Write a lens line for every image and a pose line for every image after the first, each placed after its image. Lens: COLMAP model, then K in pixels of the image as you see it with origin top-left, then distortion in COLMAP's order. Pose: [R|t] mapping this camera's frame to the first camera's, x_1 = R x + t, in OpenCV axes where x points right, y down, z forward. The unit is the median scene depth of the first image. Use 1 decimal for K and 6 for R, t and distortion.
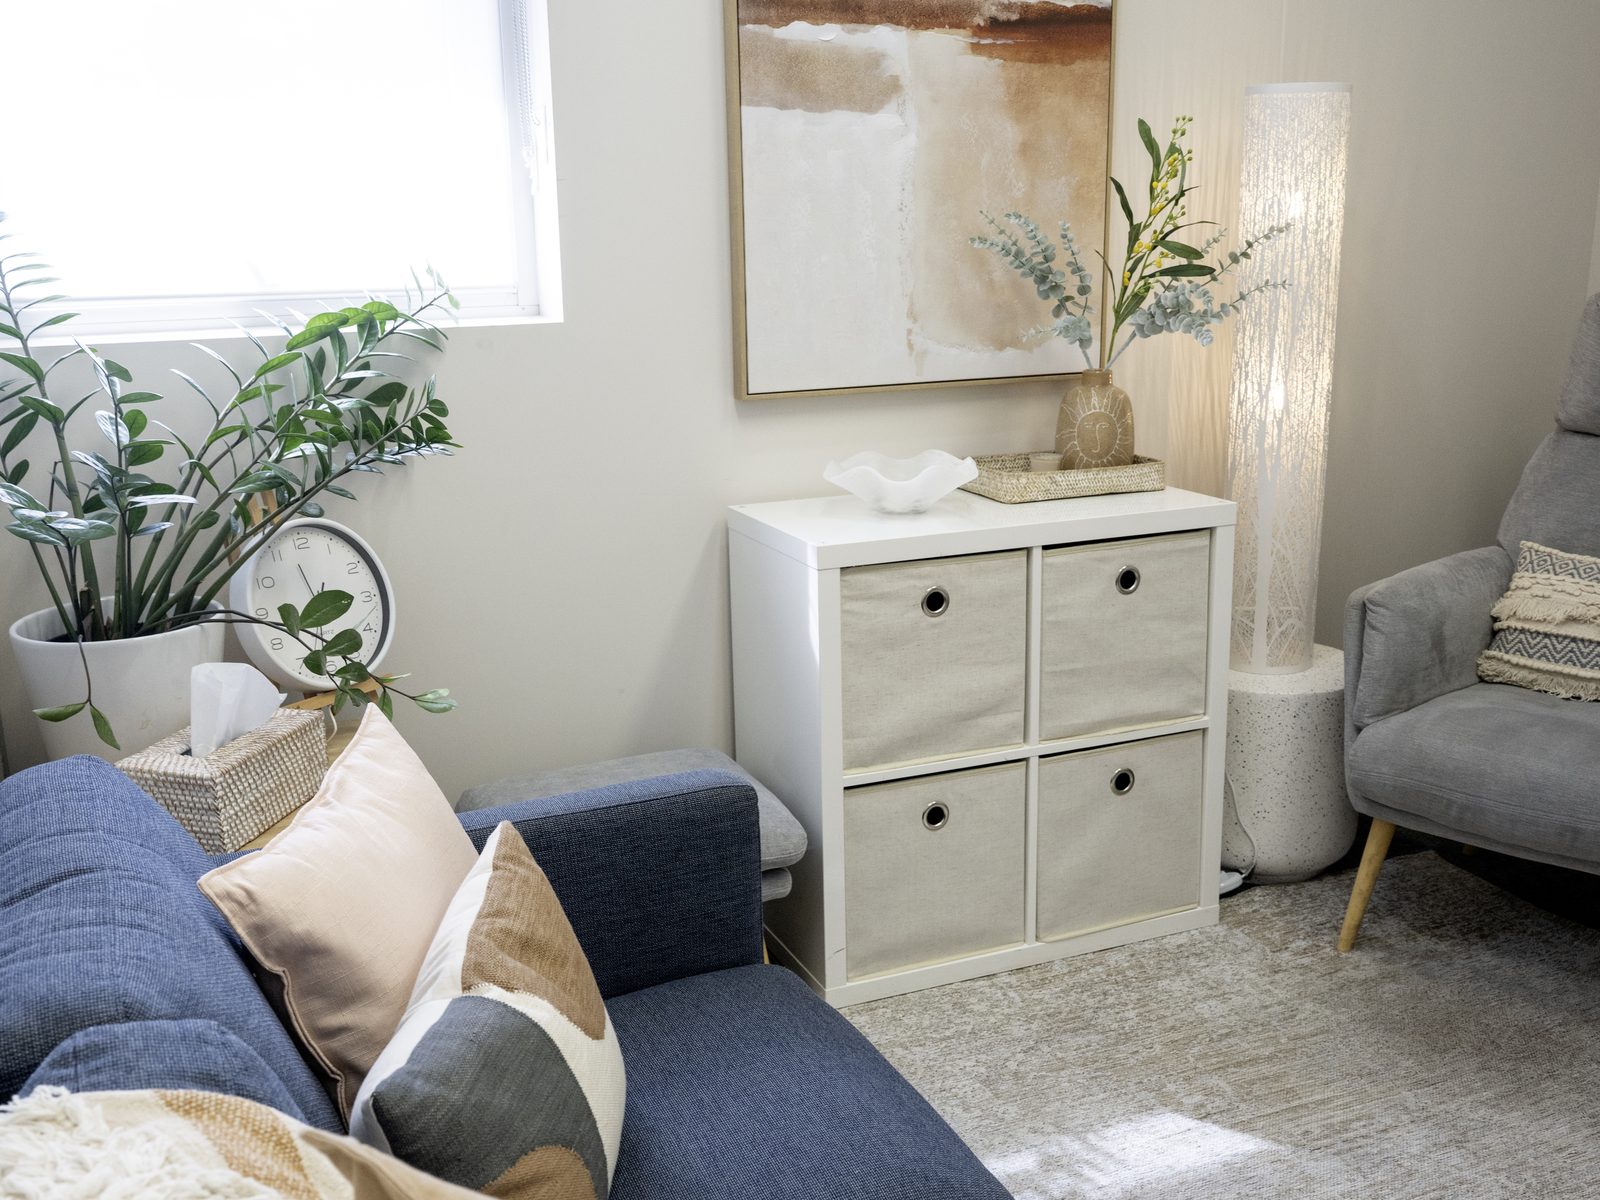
lens RADIAL K [[1525.8, 0, 800.1], [0, 1525.8, 599.4], [0, 0, 1]] dist [-0.004136, 0.000000]
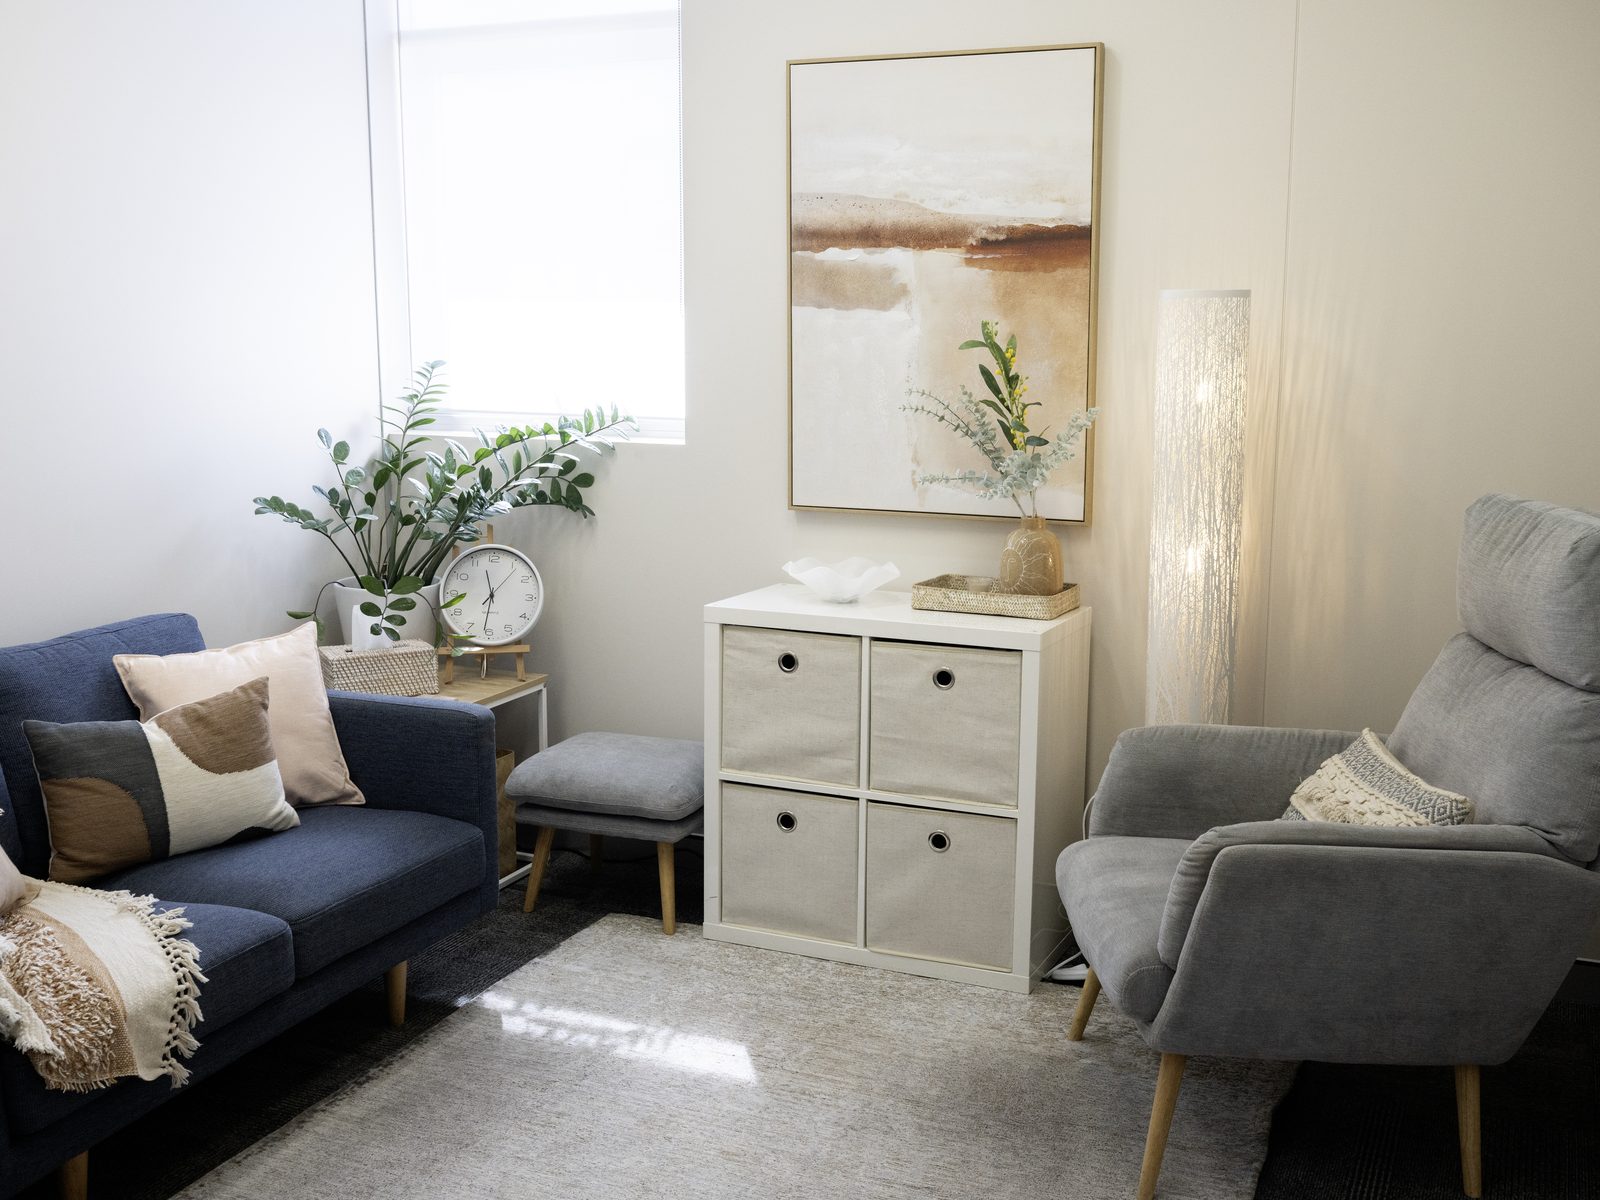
lens RADIAL K [[1525.8, 0, 794.4], [0, 1525.8, 598.2], [0, 0, 1]] dist [-0.004136, 0.000000]
pose [[0.714011, 0.142871, -0.685402, 0.959211], [-0.194357, 0.980929, 0.002004, -0.054933], [0.672617, 0.131782, 0.728162, -0.009428]]
